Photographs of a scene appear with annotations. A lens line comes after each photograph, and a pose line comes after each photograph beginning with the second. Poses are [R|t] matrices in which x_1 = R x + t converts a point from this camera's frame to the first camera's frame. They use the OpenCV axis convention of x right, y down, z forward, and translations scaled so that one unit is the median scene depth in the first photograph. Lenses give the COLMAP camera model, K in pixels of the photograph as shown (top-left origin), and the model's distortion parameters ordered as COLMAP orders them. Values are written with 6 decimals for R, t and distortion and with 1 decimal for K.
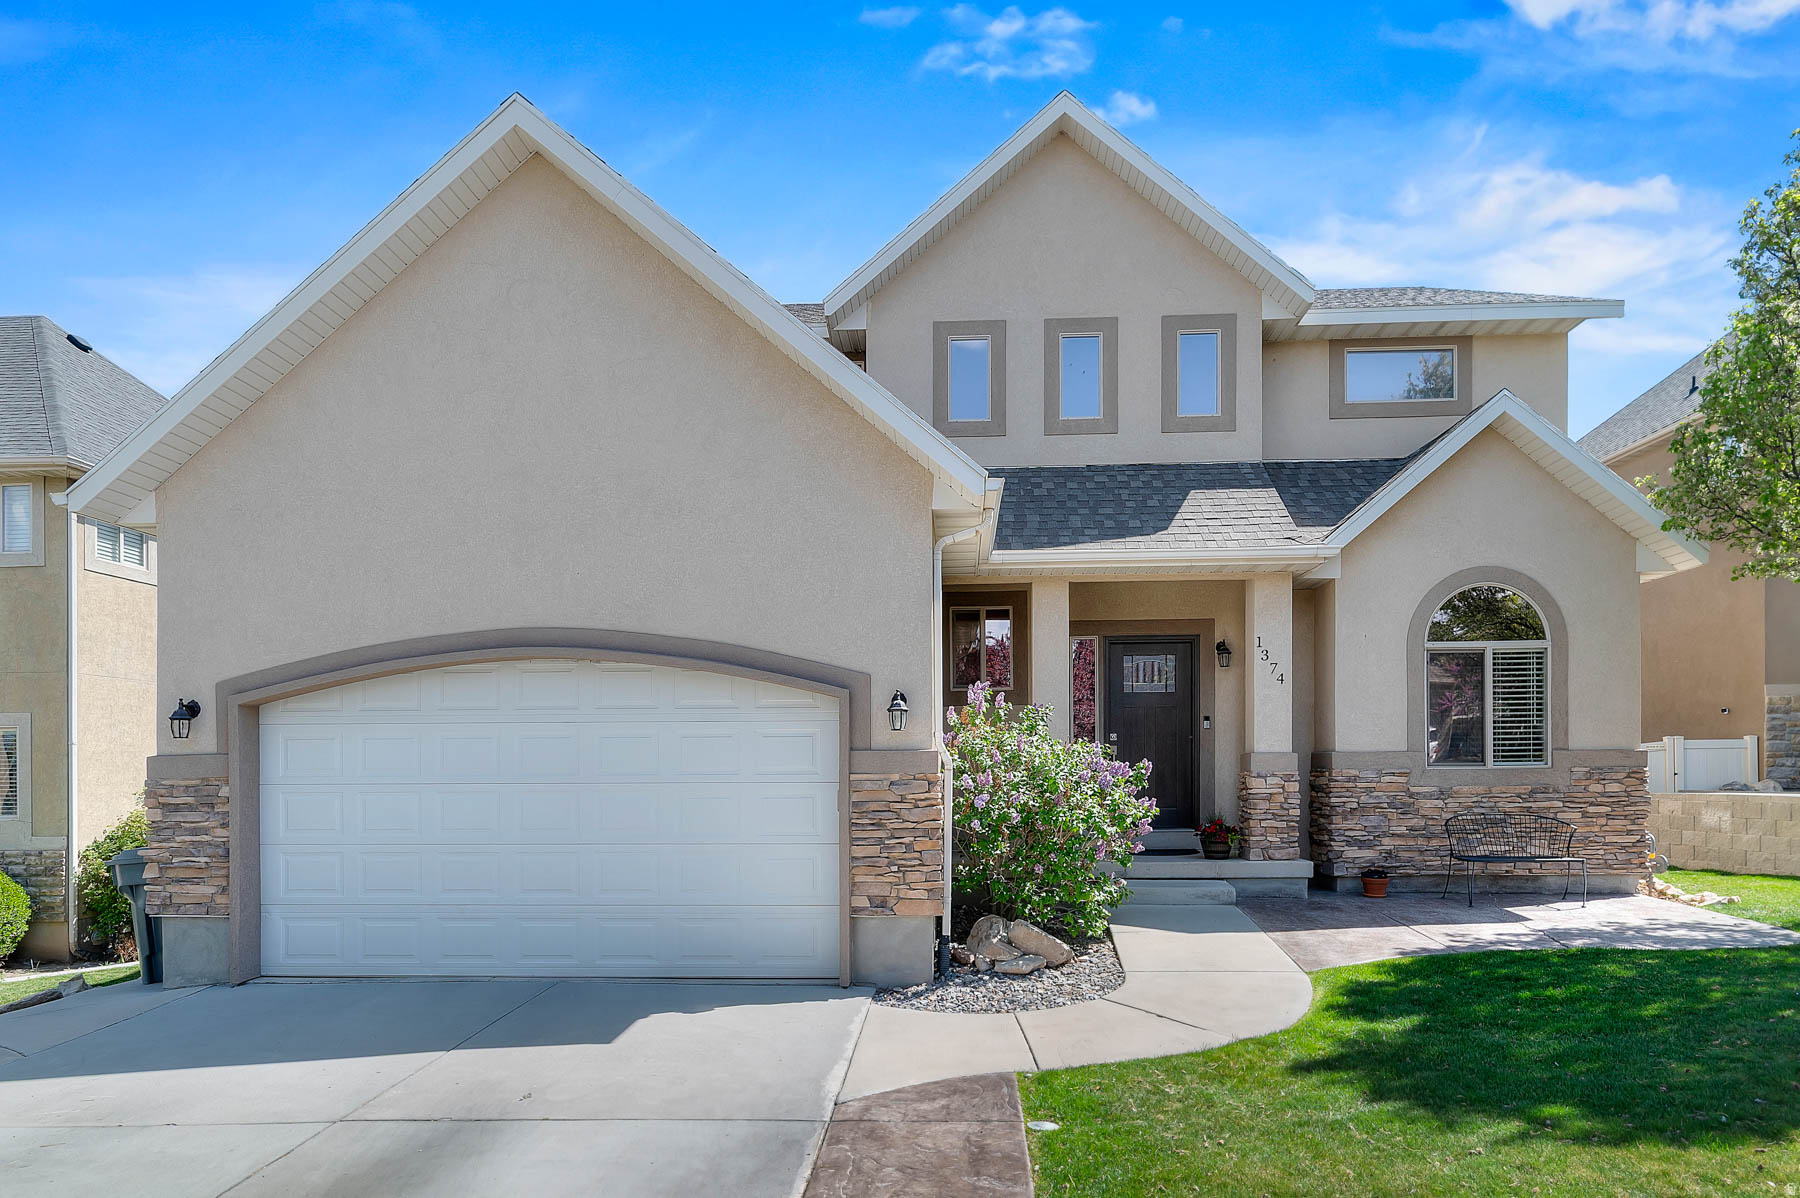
lens RADIAL K [[1008.4, 0, 920.9], [0, 1008.4, 787.8], [0, 0, 1]] dist [0.002142, 0.000850]
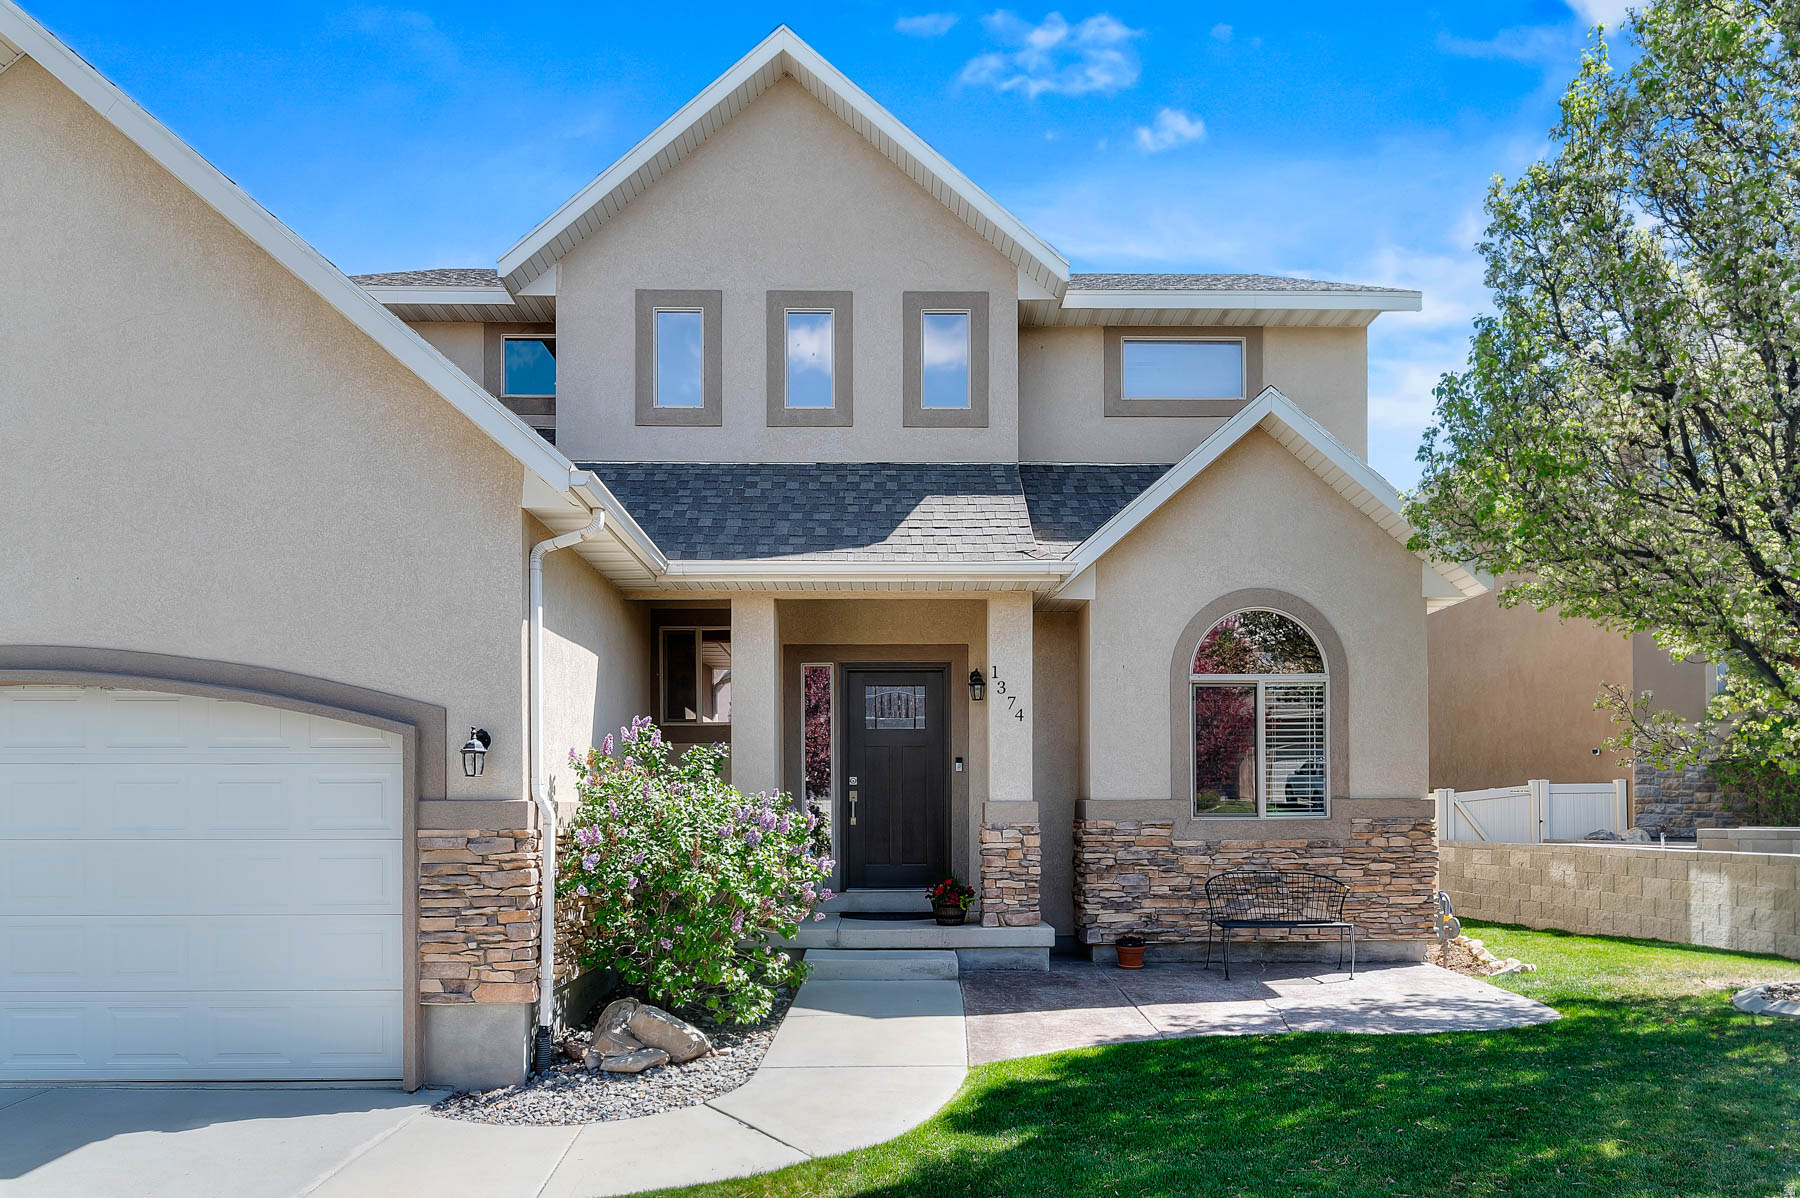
lens RADIAL K [[1126.9, 0, 906.9], [0, 1126.9, 817.2], [0, 0, 1]] dist [-0.001383, 0.003282]
pose [[0.997866, 0.002482, 0.065254, 0.196977], [-0.001900, 0.999958, -0.008976, -0.012097], [-0.065274, 0.008833, 0.997828, 0.049322]]
